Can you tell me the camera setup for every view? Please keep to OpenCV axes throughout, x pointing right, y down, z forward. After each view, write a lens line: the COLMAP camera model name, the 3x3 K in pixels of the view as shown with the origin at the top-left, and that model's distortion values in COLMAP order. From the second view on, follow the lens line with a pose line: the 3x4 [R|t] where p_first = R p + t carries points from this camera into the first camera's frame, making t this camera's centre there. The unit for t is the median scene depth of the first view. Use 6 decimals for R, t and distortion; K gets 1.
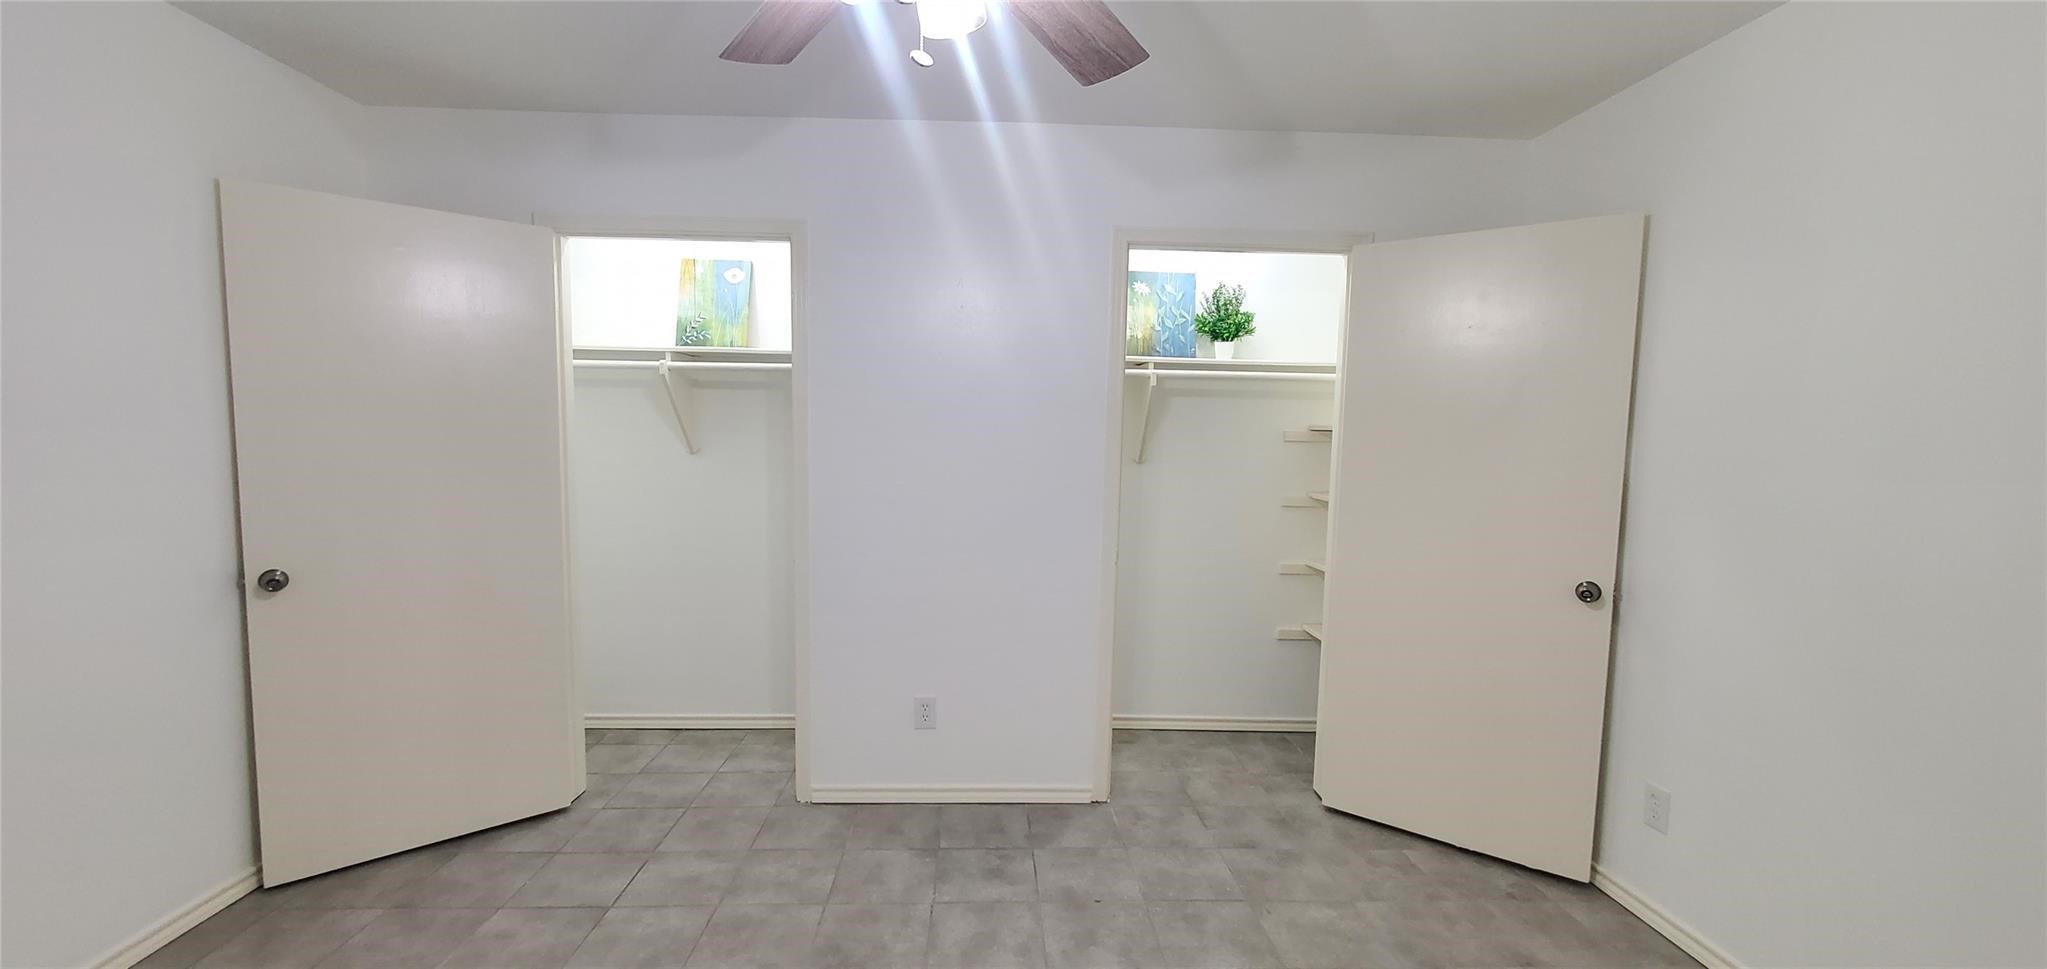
lens RADIAL K [[800.3, 0, 1019.9], [0, 800.3, 492.1], [0, 0, 1]] dist [0.003922, -0.000486]
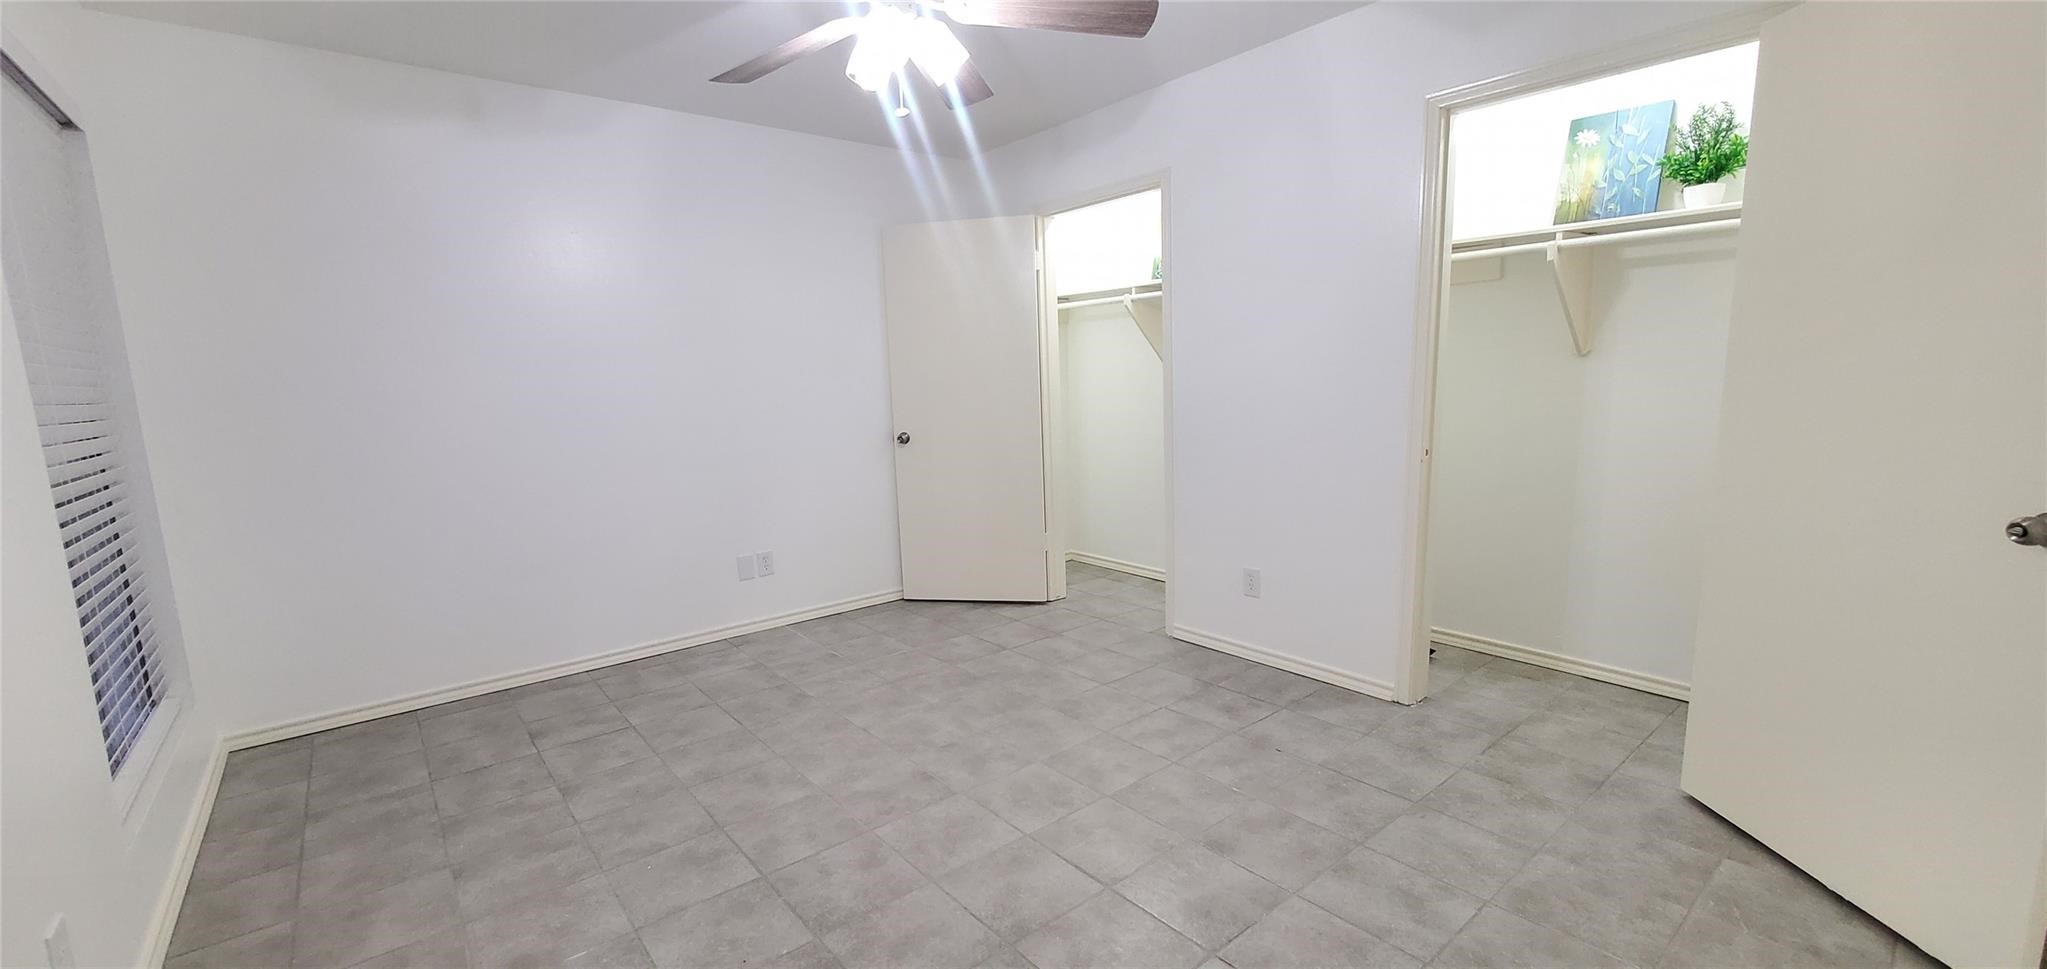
lens RADIAL K [[800.3, 0, 1020.8], [0, 800.3, 486.0], [0, 0, 1]] dist [0.003922, -0.000486]
pose [[0.618023, 0.077080, -0.782372, 0.588889], [-0.011935, 0.995987, 0.088697, 0.040589], [0.786070, -0.045479, 0.616463, 0.038508]]
